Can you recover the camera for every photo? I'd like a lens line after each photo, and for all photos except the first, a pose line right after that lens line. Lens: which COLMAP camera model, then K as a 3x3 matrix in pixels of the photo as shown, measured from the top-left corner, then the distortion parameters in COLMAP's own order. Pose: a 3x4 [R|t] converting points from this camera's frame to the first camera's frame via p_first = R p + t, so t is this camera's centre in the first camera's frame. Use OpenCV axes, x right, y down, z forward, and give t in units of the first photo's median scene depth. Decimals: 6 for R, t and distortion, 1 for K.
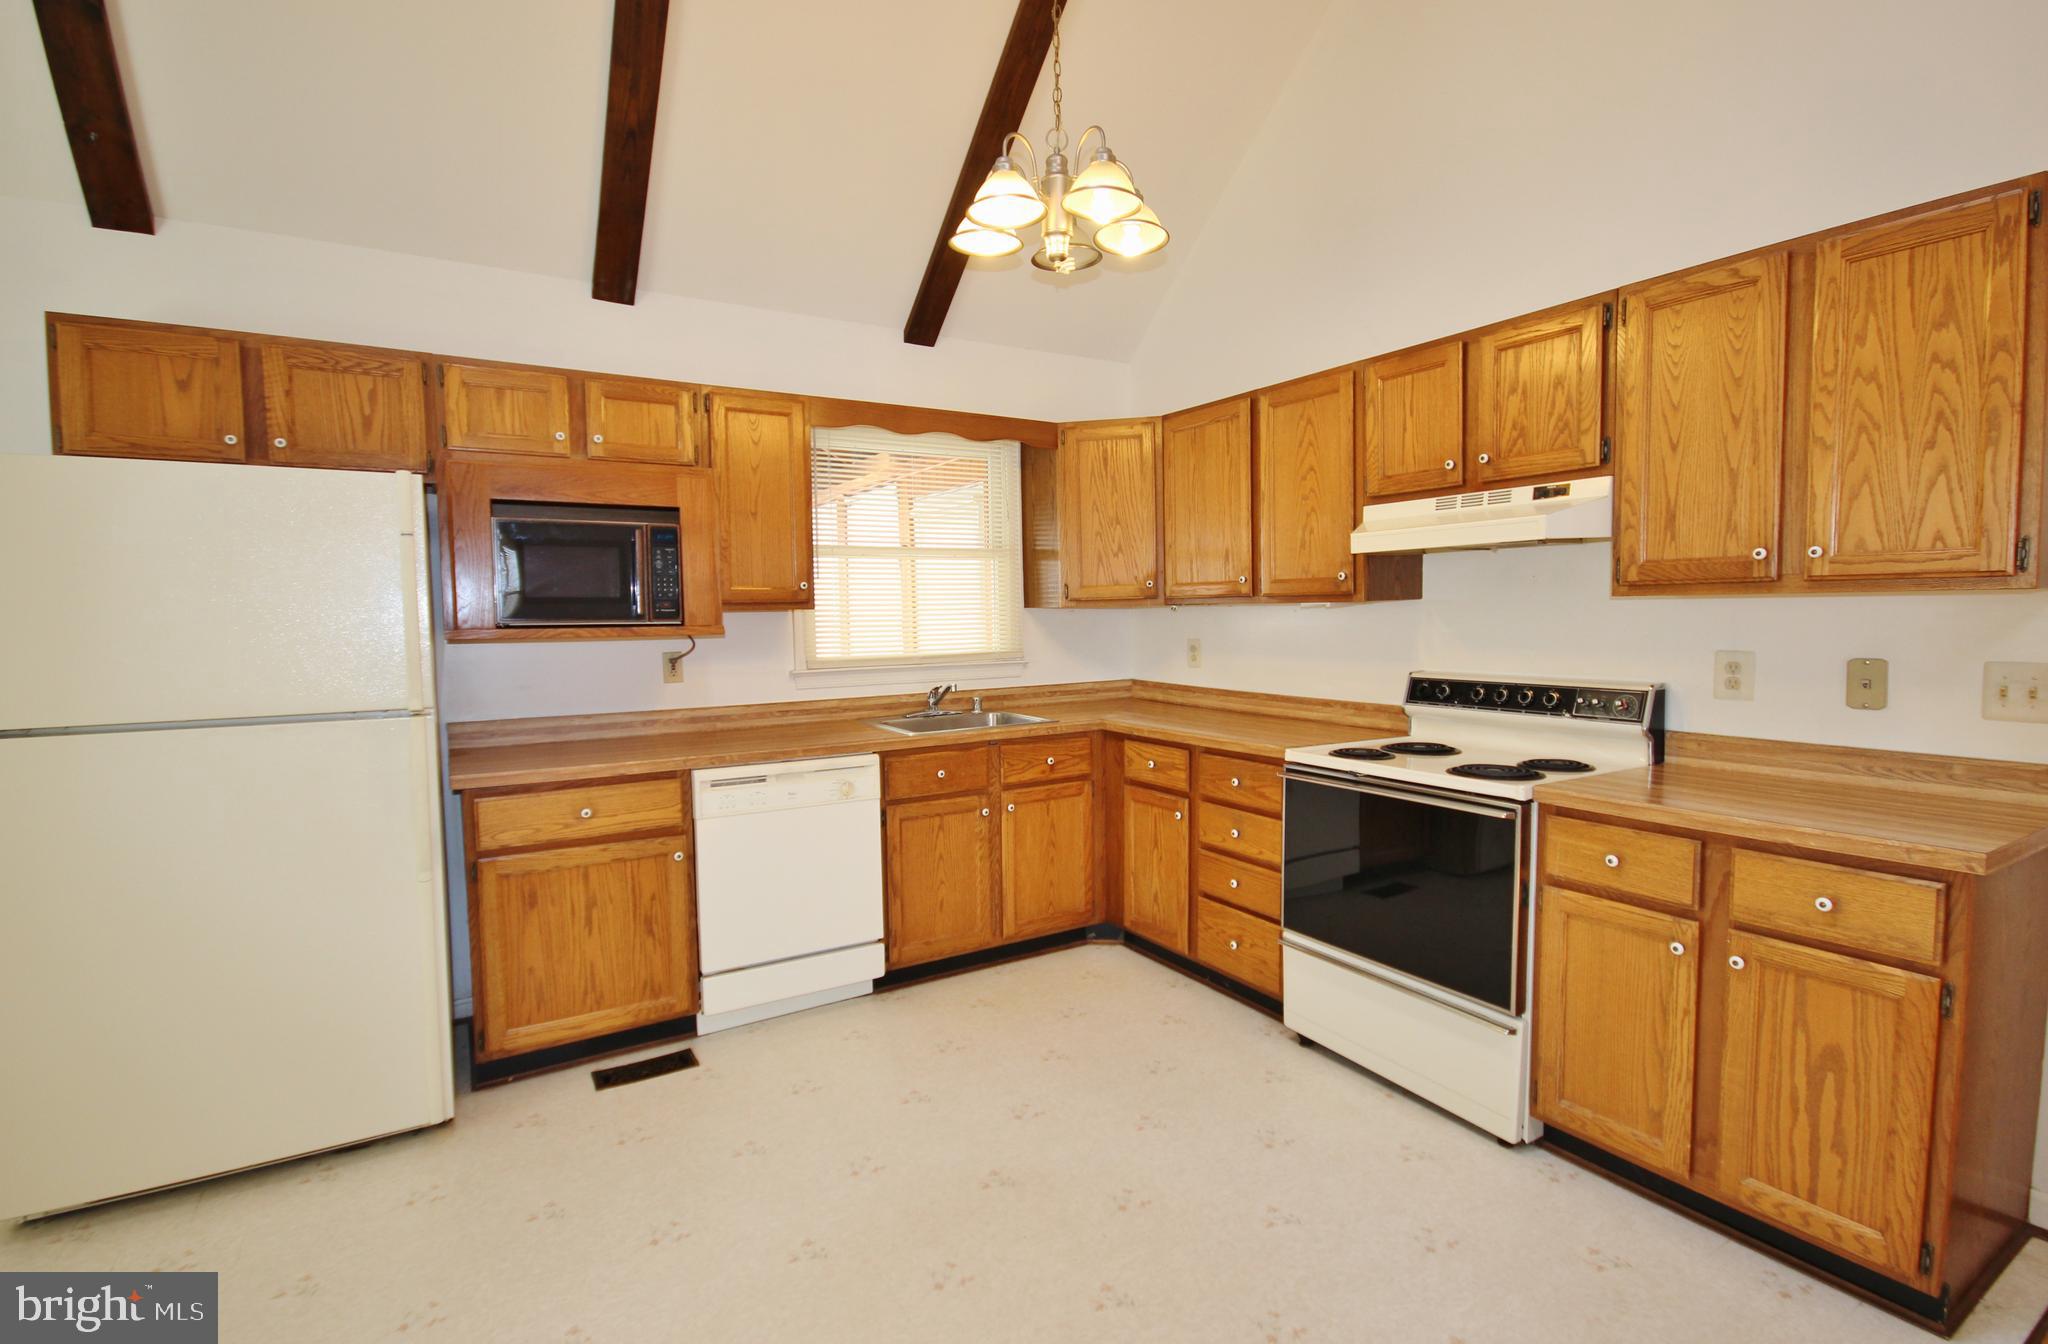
lens RADIAL K [[940.6, 0, 1028.6], [0, 940.6, 672.9], [0, 0, 1]] dist [0.002225, 0.000197]
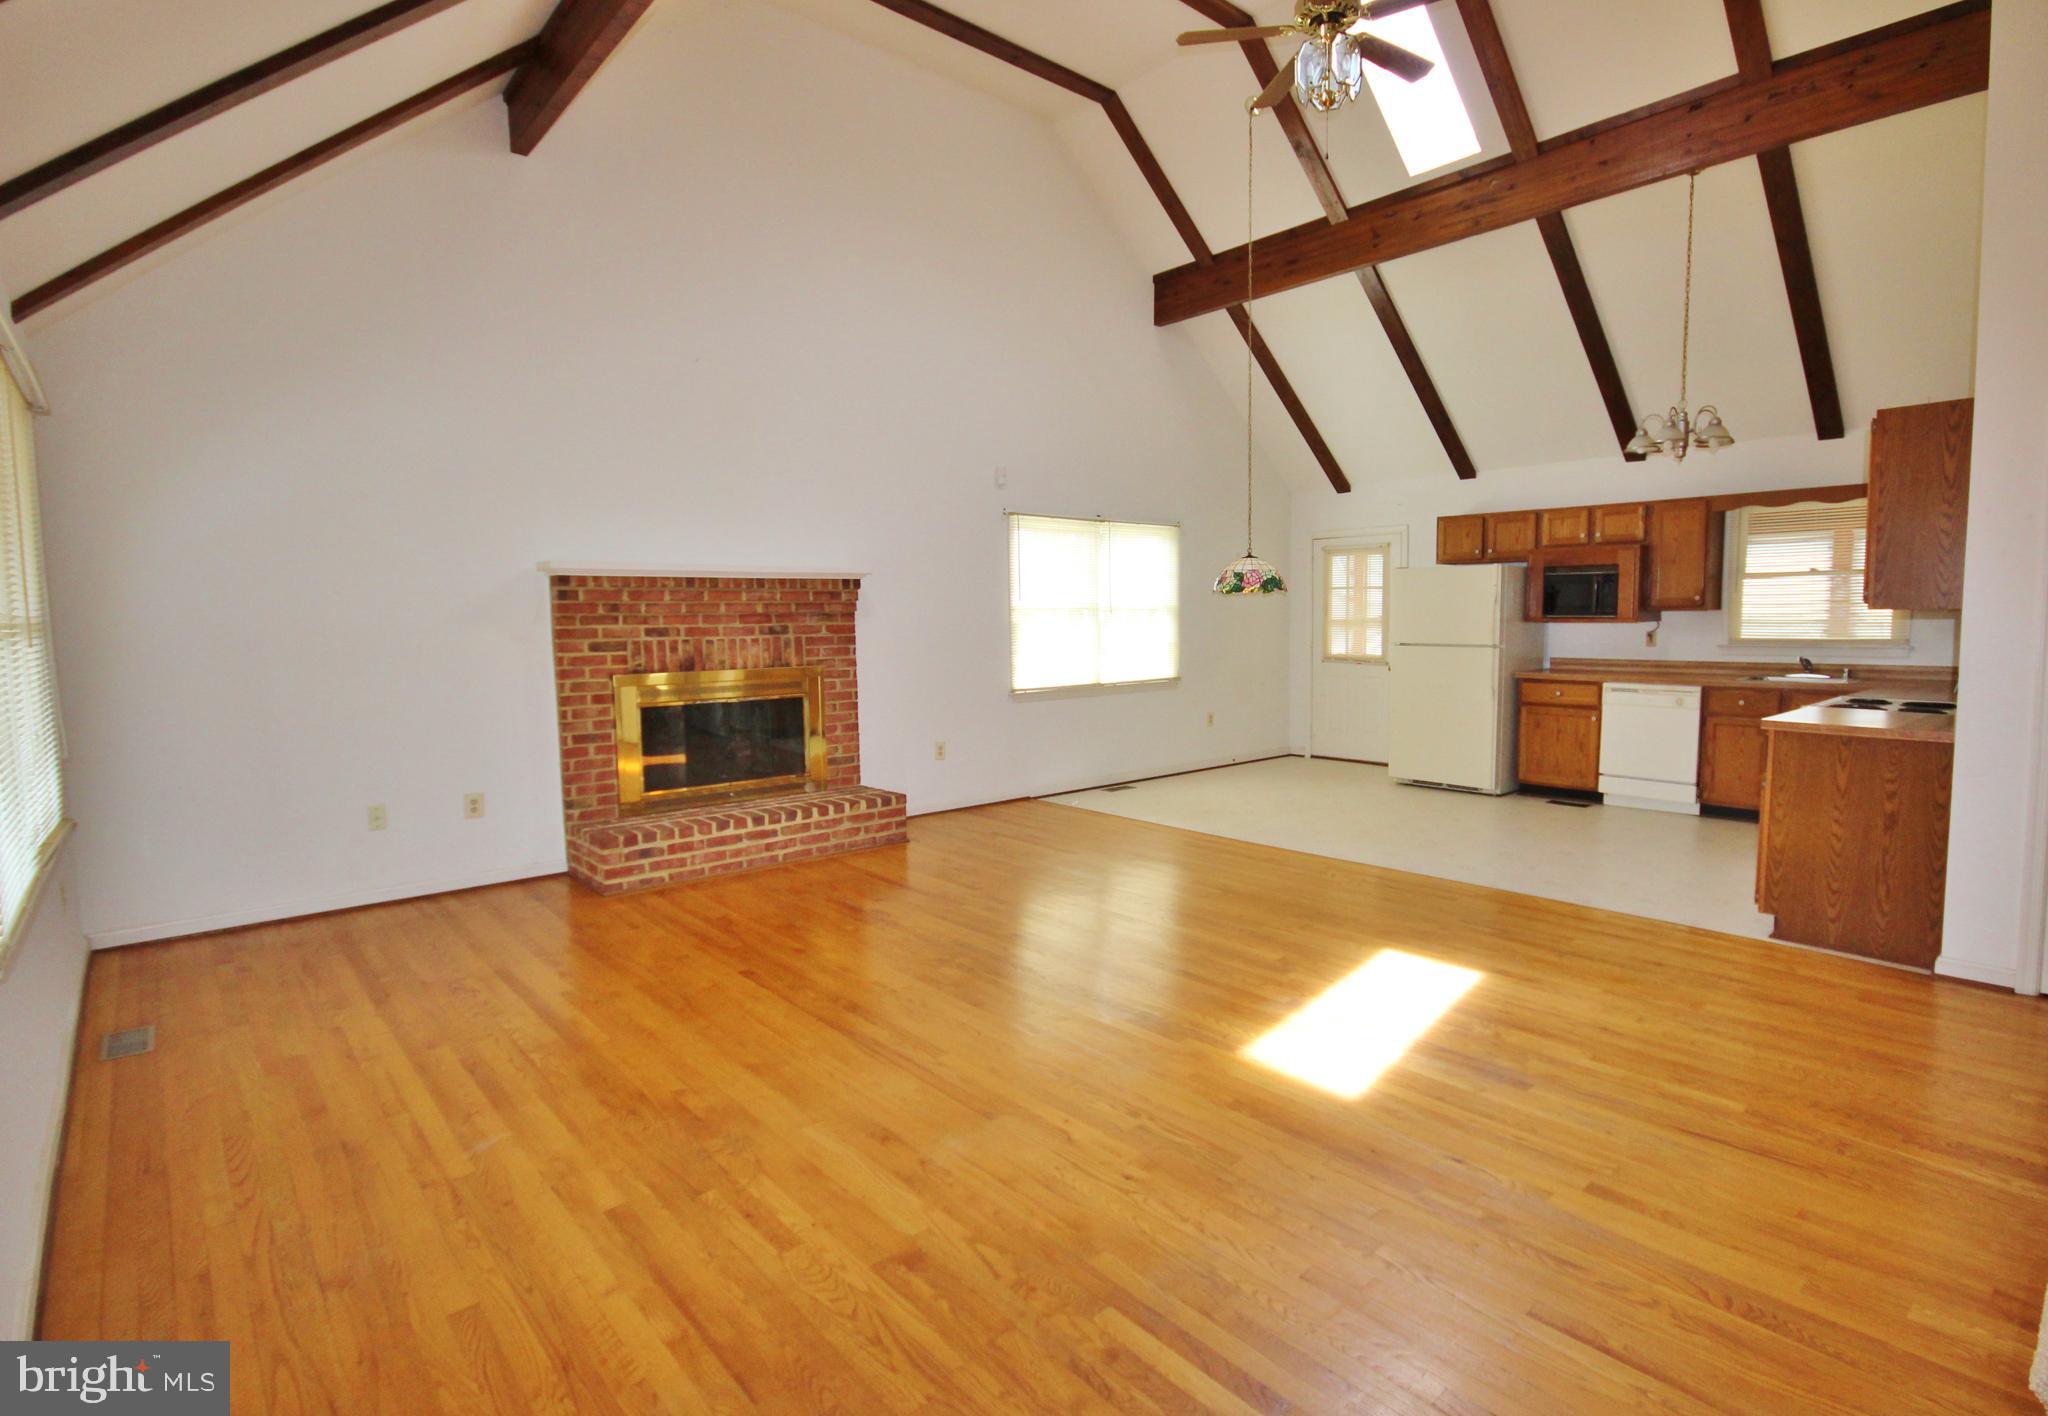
lens RADIAL K [[1028.9, 0, 1028.6], [0, 1028.9, 702.7], [0, 0, 1]] dist [-0.000681, 0.000001]
pose [[0.142306, 0.102184, -0.984534, 1.877124], [-0.049798, 0.994137, 0.095983, -0.016293], [0.988569, 0.035369, 0.146560, -0.723964]]
